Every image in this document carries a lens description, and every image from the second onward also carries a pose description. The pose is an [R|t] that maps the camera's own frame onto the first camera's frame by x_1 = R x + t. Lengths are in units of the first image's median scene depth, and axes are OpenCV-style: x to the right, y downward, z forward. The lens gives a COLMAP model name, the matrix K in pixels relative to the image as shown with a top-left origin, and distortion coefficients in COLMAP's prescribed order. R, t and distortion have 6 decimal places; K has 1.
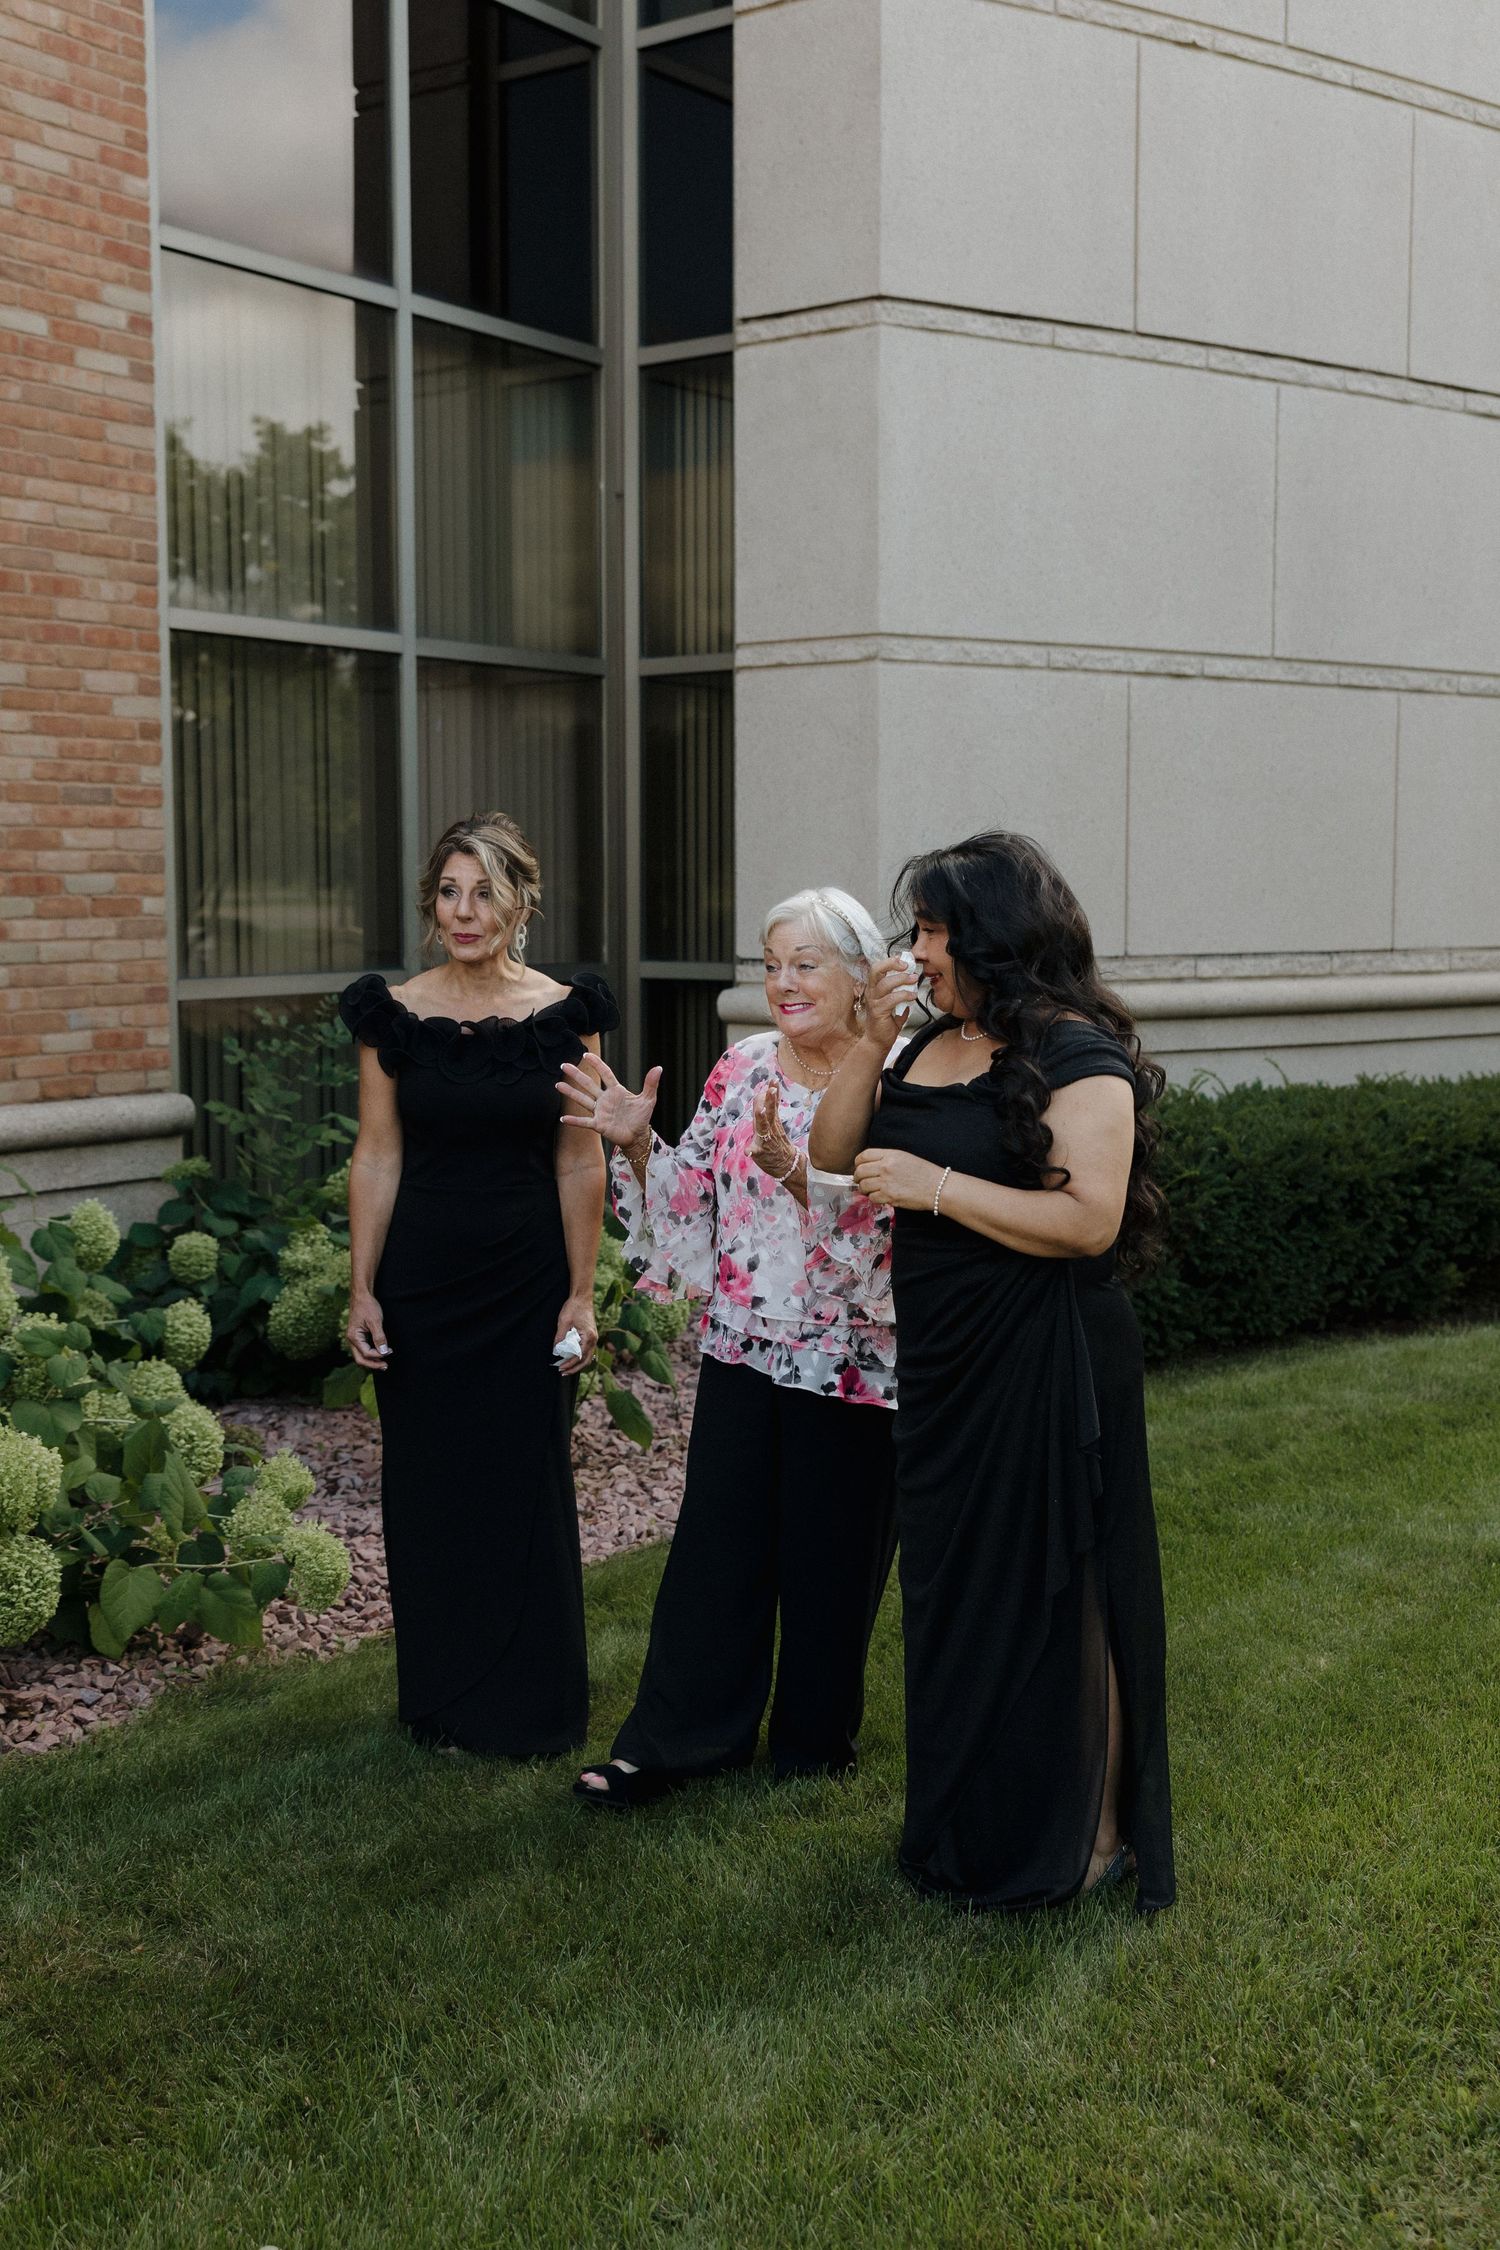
lens RADIAL K [[2492.2, 0, 743.0], [0, 2492.2, 1108.0], [0, 0, 1]] dist [0.013931, 0.000000]
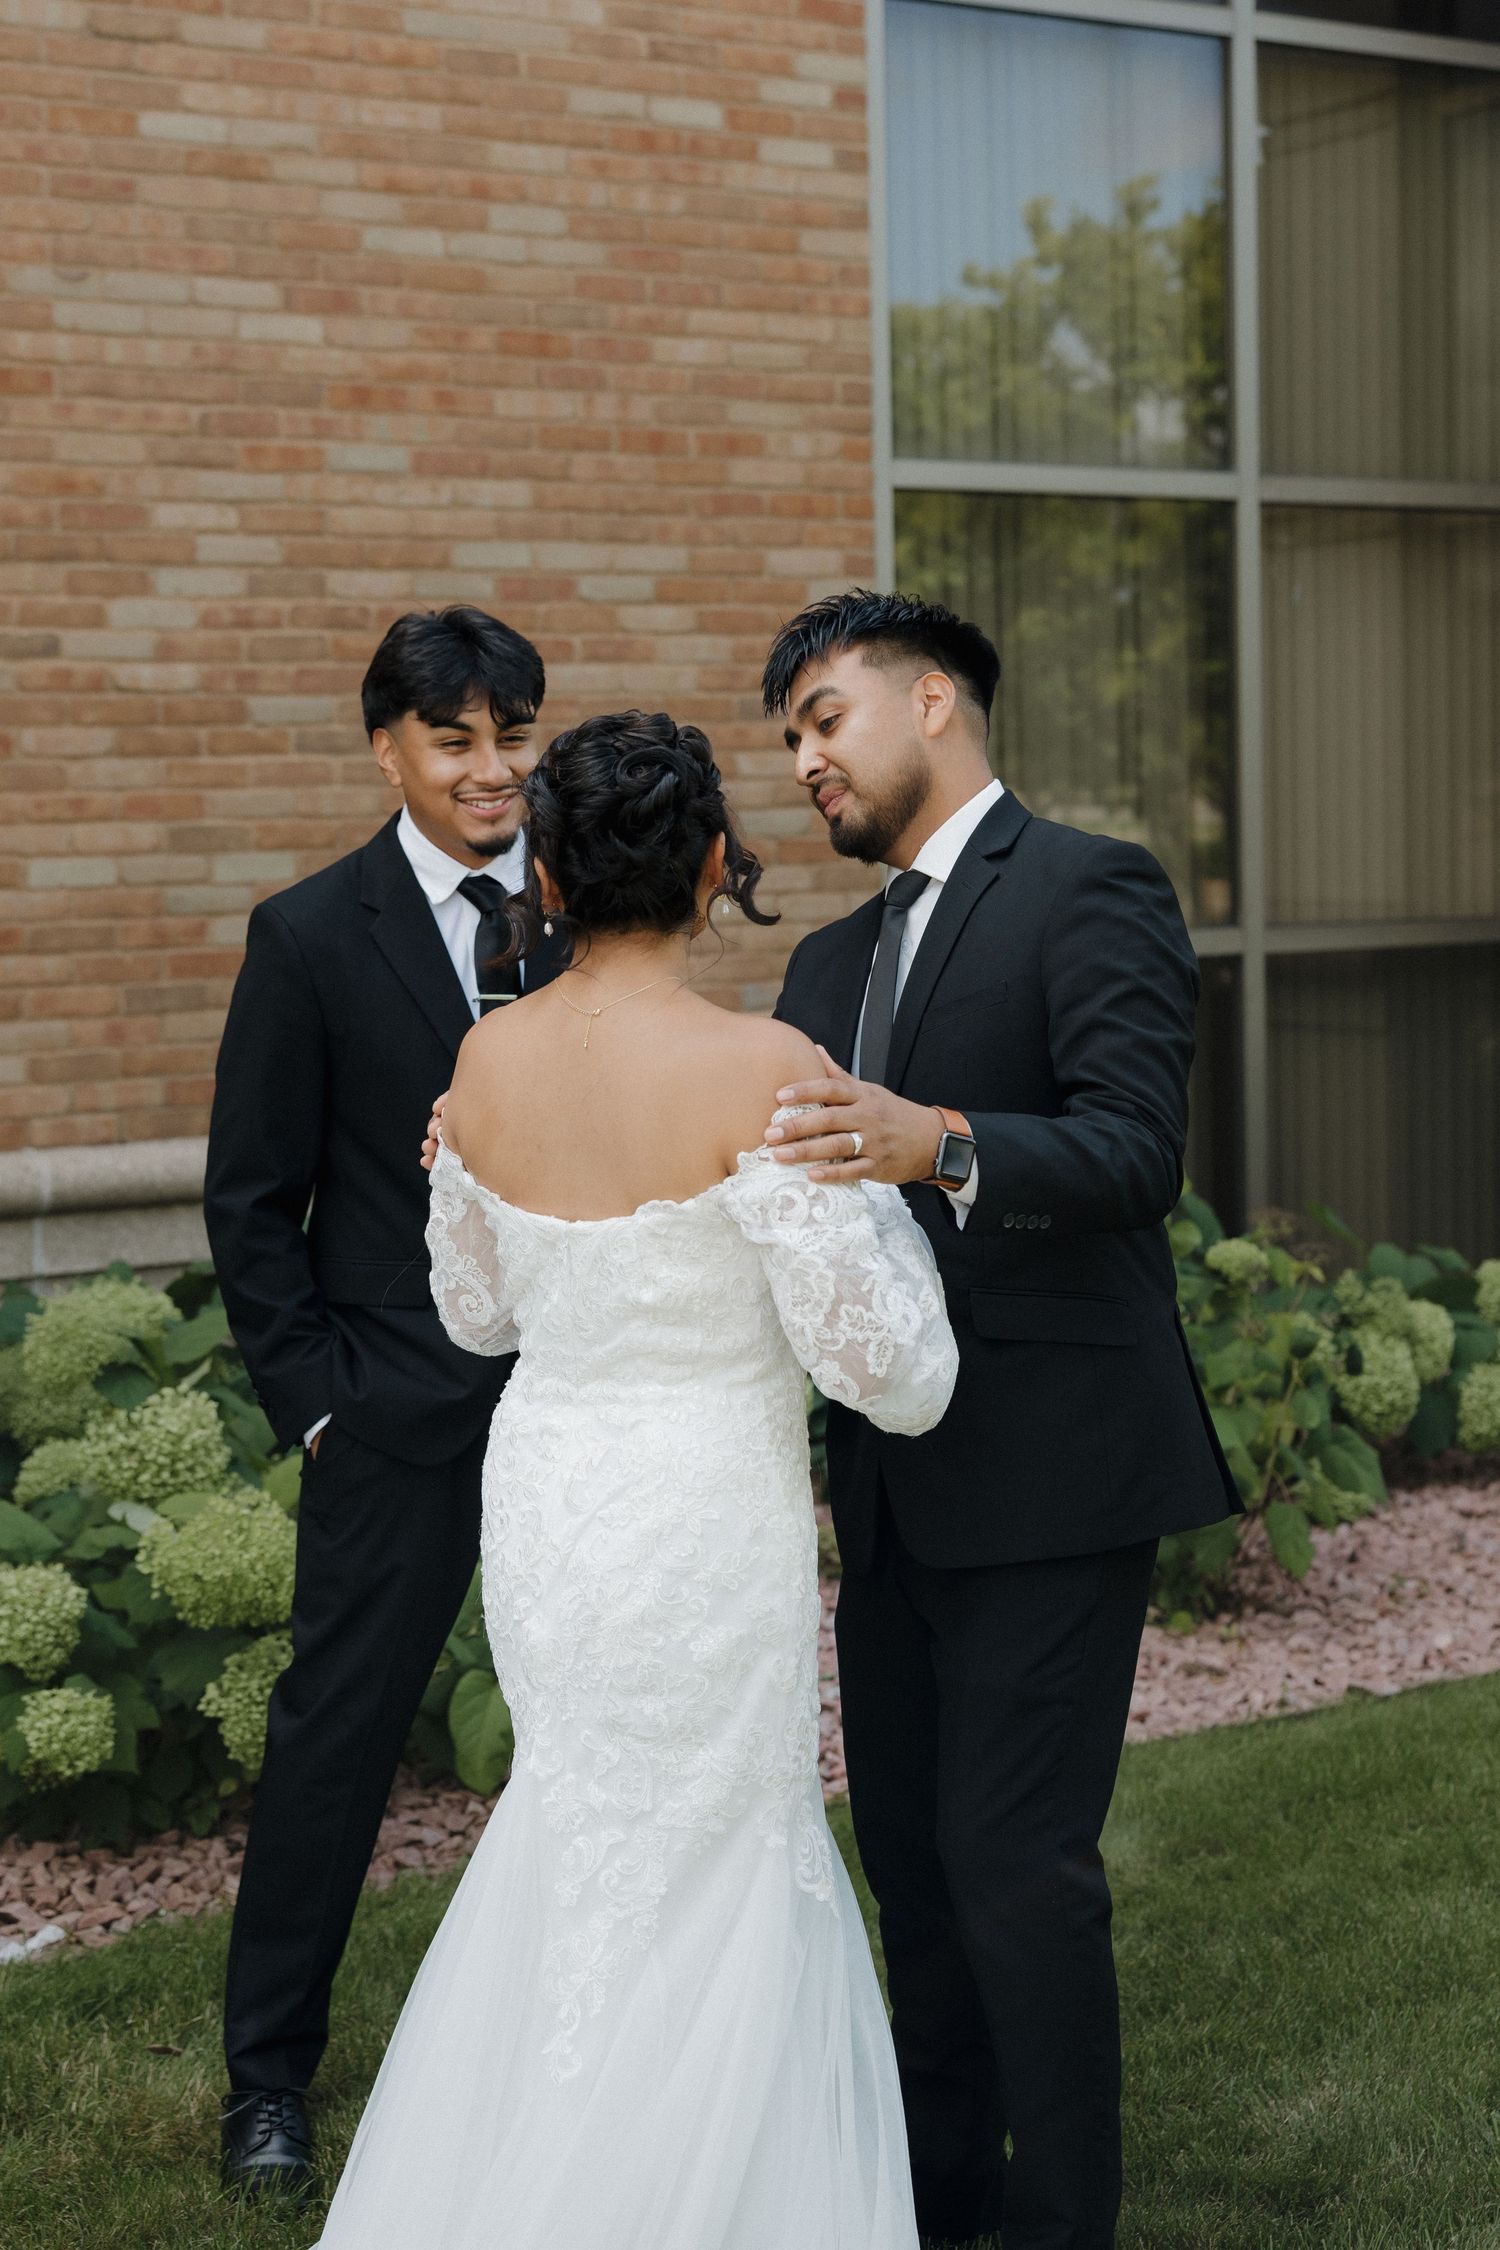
lens RADIAL K [[3501.7, 0, 829.2], [0, 3501.7, 1081.7], [0, 0, 1]] dist [-0.000338, 0.000000]
pose [[0.923433, 0.011863, -0.383576, 0.172111], [-0.015145, 0.999870, -0.005536, -0.003137], [0.383460, 0.010921, 0.923493, -0.001384]]
